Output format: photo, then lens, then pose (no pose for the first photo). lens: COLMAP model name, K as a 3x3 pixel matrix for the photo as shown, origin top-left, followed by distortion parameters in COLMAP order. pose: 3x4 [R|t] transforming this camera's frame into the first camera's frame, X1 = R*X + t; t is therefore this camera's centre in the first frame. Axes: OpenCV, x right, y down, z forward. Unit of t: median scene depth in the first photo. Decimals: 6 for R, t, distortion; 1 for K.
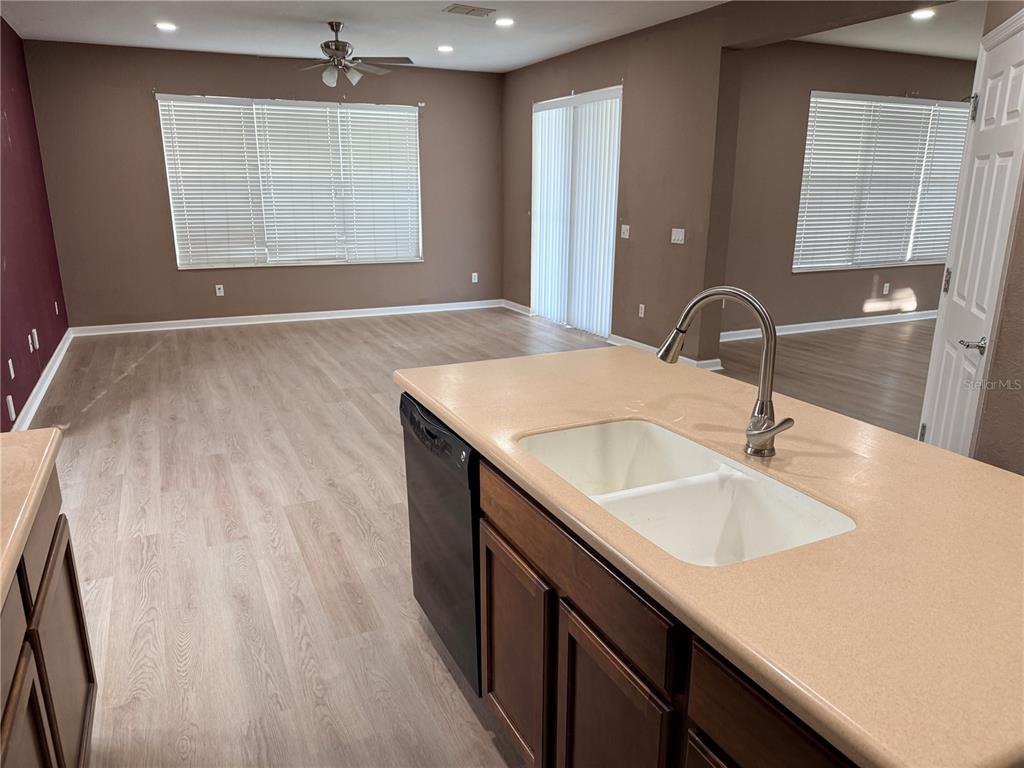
lens RADIAL K [[725.9, 0, 512.0], [0, 725.9, 384.0], [0, 0, 1]] dist [0.008749, -0.000683]
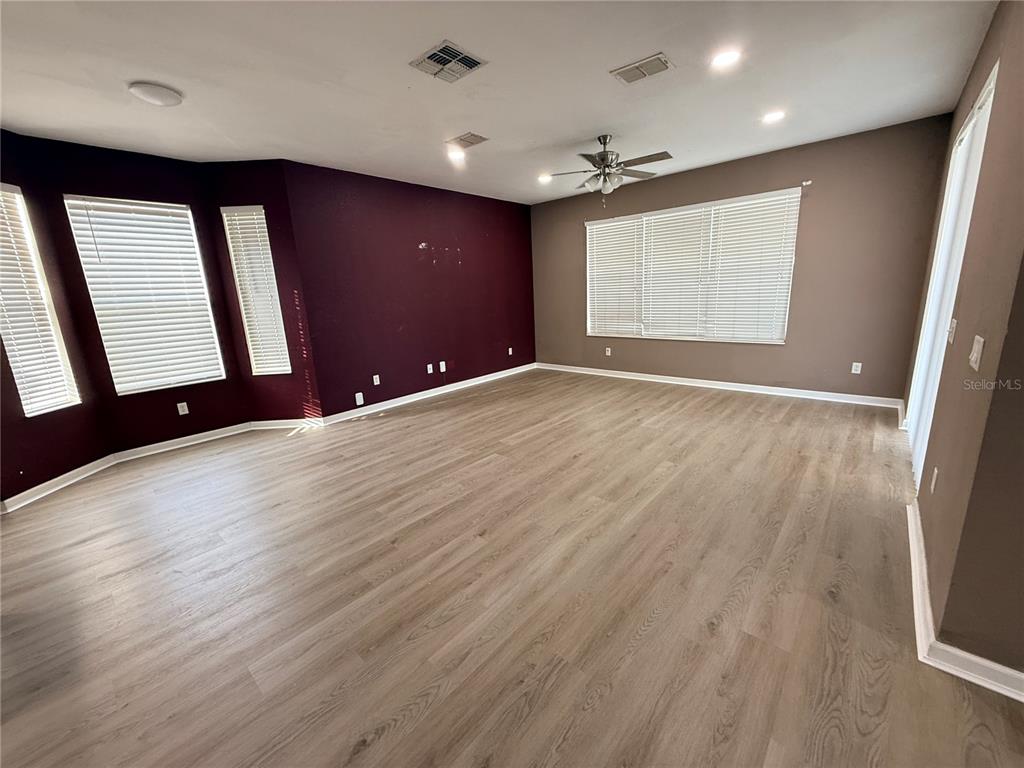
lens RADIAL K [[409.8, 0, 512.0], [0, 409.8, 384.0], [0, 0, 1]] dist [-0.004425, -0.000482]
pose [[0.392850, 0.183236, -0.901162, 0.395400], [-0.194595, 0.974320, 0.113280, -0.175491], [0.898778, 0.130860, 0.418419, 0.717844]]
